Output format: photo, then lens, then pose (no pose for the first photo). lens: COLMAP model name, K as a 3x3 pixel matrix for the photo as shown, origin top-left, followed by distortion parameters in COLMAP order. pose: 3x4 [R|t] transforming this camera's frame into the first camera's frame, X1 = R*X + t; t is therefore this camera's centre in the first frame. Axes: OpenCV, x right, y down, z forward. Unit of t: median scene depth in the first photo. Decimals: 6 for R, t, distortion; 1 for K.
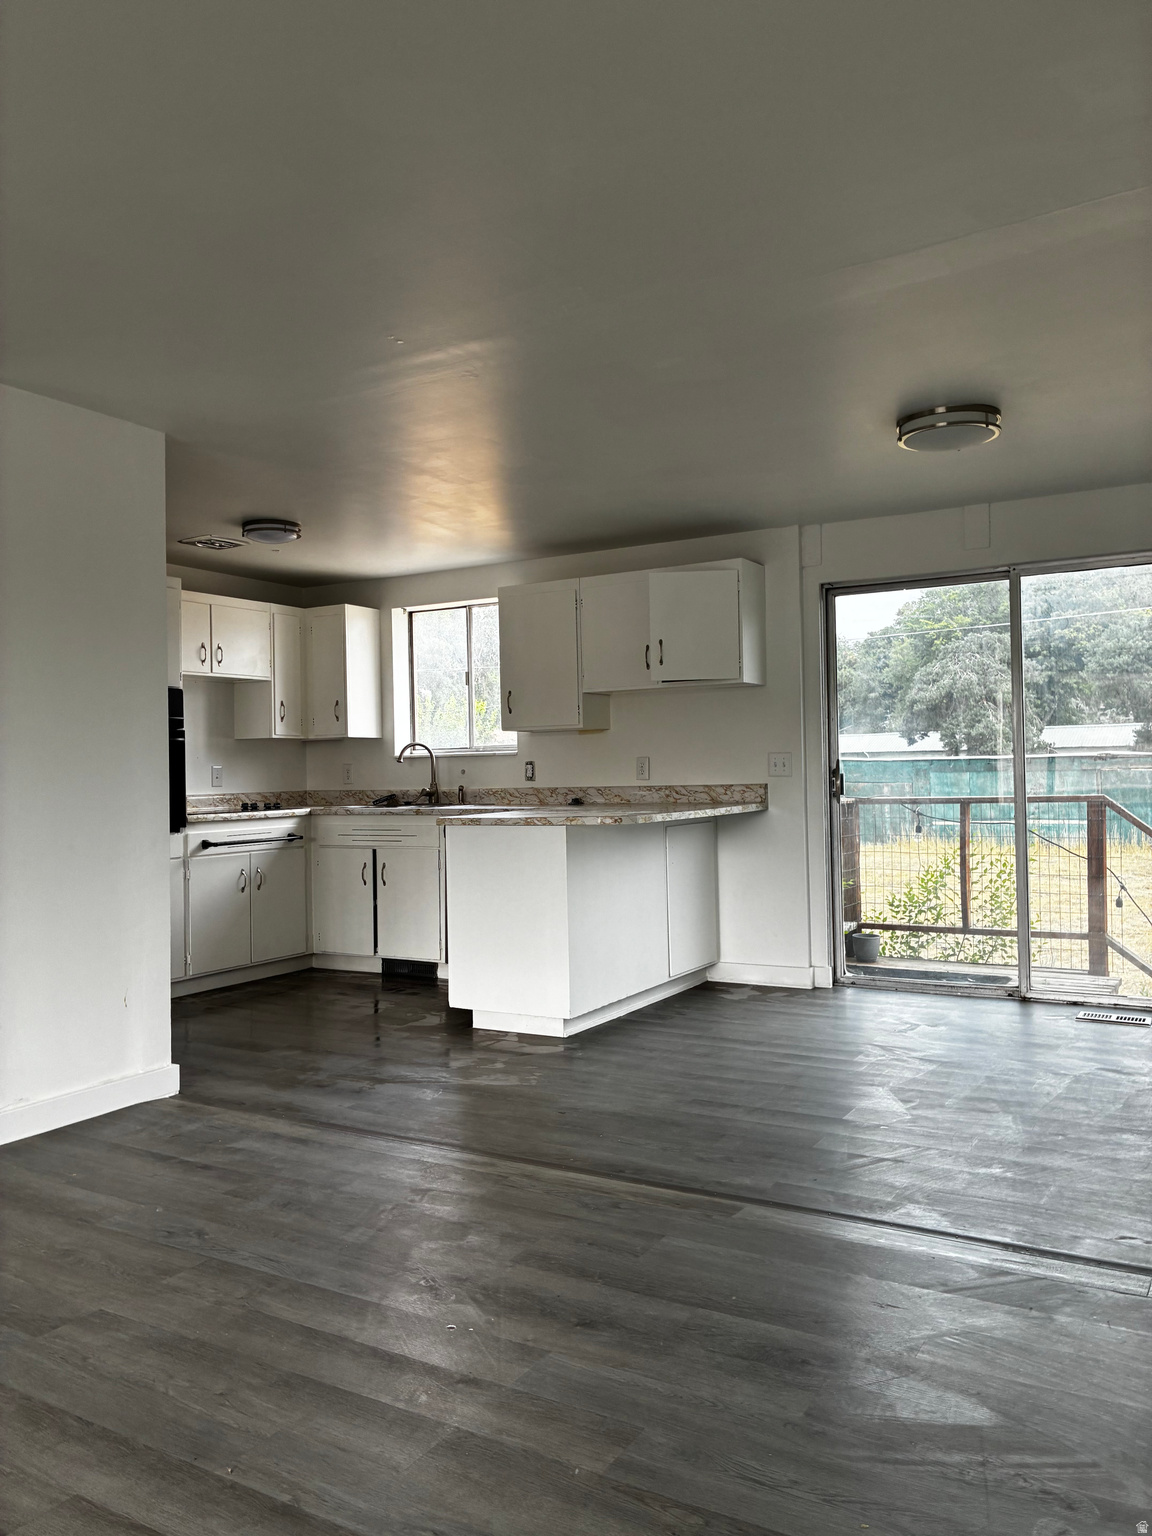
lens RADIAL K [[1156.0, 0, 569.8], [0, 1156.0, 770.5], [0, 0, 1]] dist [0.028458, -0.053584]
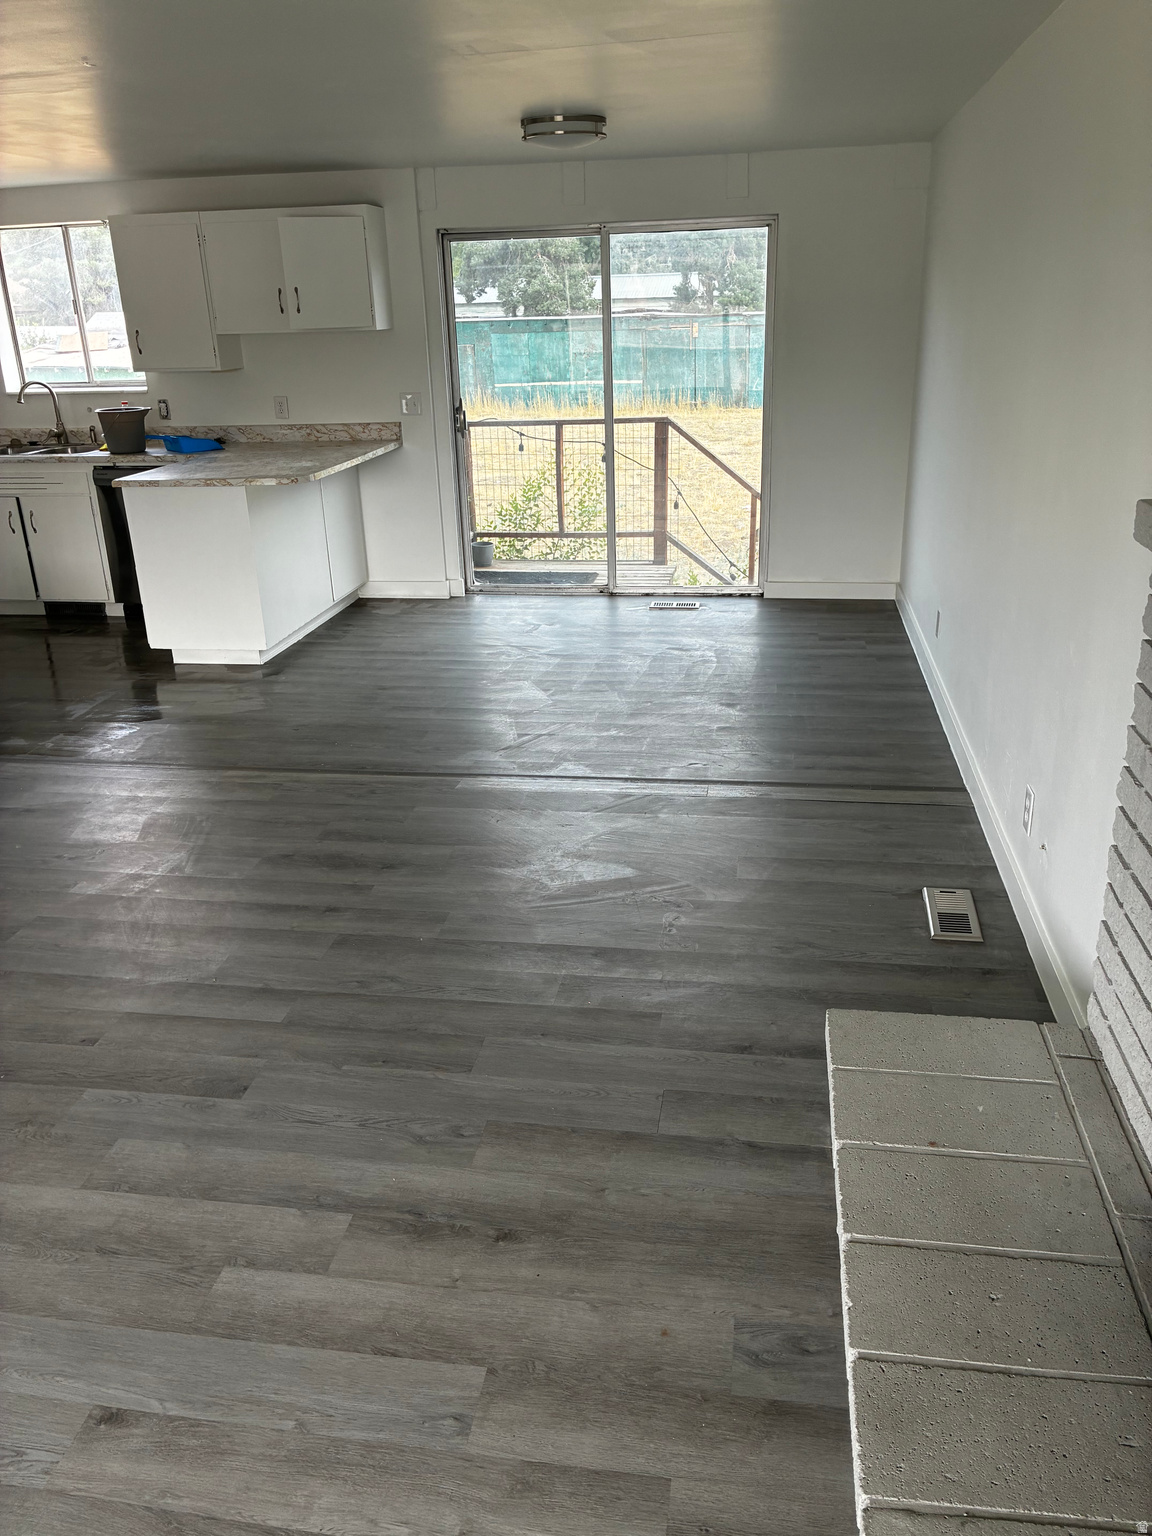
lens RADIAL K [[1156.0, 0, 580.8], [0, 1156.0, 774.2], [0, 0, 1]] dist [0.028458, -0.053584]
pose [[0.928518, -0.143748, 0.342331, -0.110813], [0.008840, 0.930310, 0.366667, -0.088977], [-0.371182, -0.337431, 0.865081, -0.172874]]
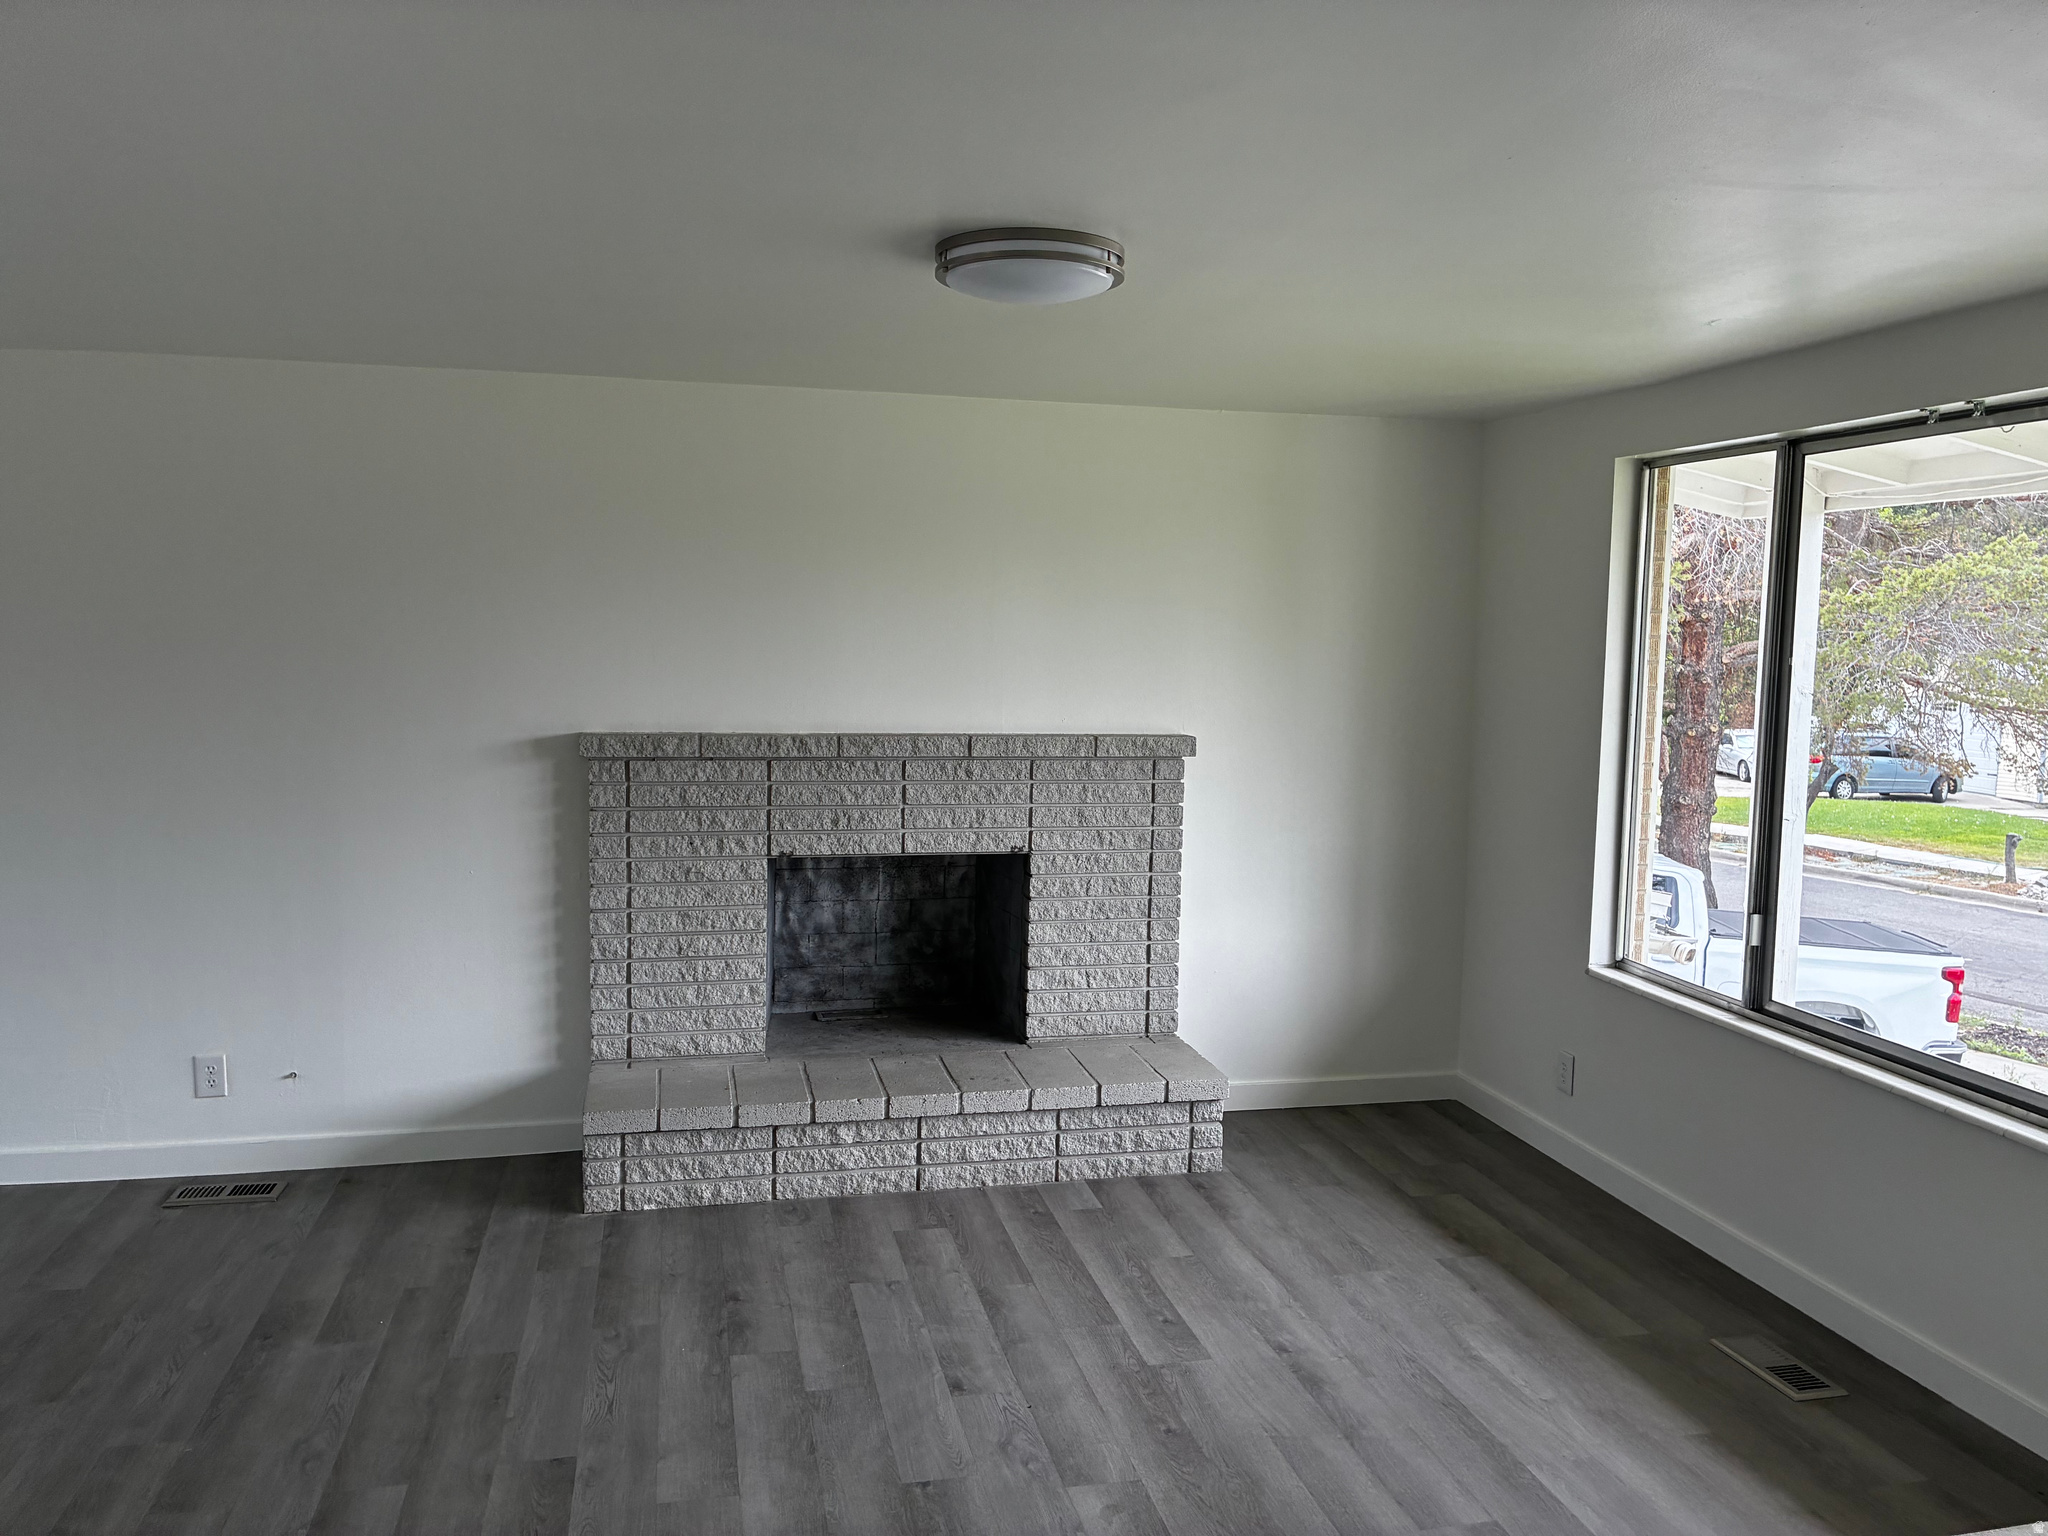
lens RADIAL K [[1541.3, 0, 1024.6], [0, 1541.3, 767.5], [0, 0, 1]] dist [0.028458, -0.053584]
pose [[-0.688535, -0.058793, 0.722816, -0.590430], [-0.008833, 0.997314, 0.072706, -0.084676], [-0.725149, 0.043676, -0.687205, 0.487196]]
